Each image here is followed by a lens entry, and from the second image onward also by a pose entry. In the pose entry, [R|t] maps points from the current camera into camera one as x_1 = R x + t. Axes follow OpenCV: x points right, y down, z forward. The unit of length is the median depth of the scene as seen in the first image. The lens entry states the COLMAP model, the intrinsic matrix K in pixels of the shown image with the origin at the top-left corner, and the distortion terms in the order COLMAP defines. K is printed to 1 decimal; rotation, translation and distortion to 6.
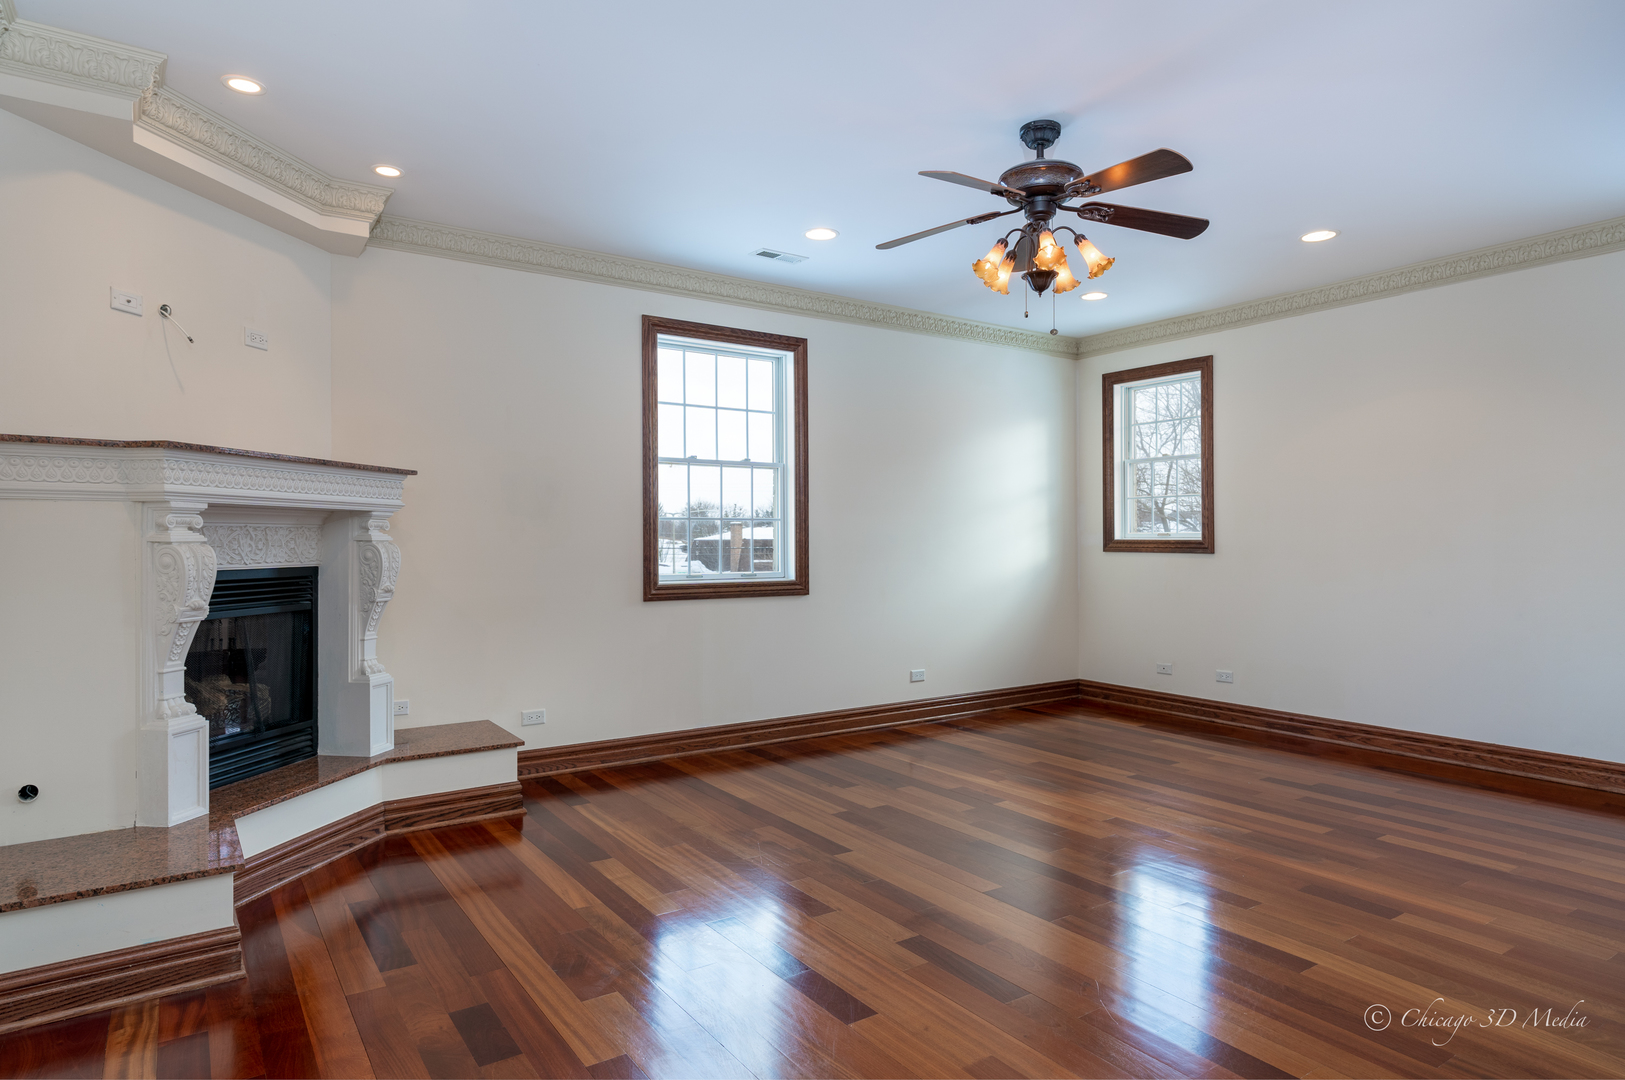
lens RADIAL K [[938.3, 0, 813.9], [0, 938.3, 533.3], [0, 0, 1]] dist [0.006891, 0.000616]
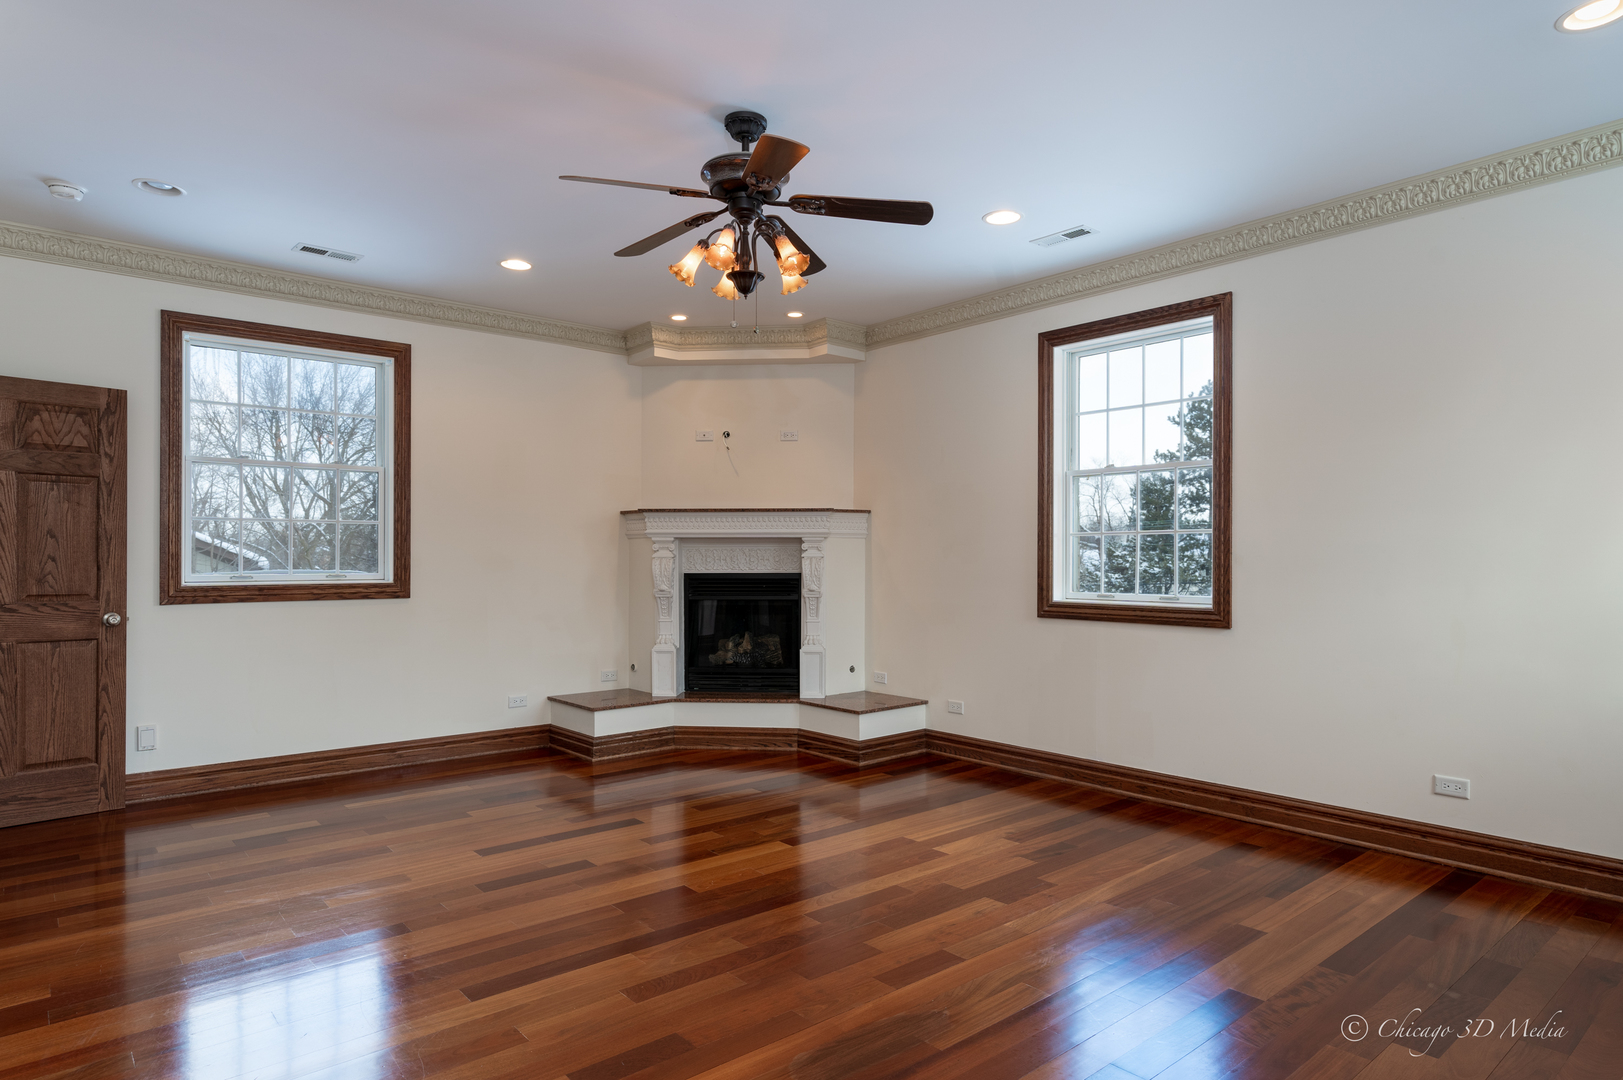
lens RADIAL K [[937.2, 0, 812.4], [0, 937.2, 552.5], [0, 0, 1]] dist [0.006891, 0.000616]
pose [[0.104316, -0.002716, -0.994541, 0.981591], [0.007946, 0.999967, -0.001898, 0.003376], [0.994512, -0.007705, 0.104334, 0.805009]]
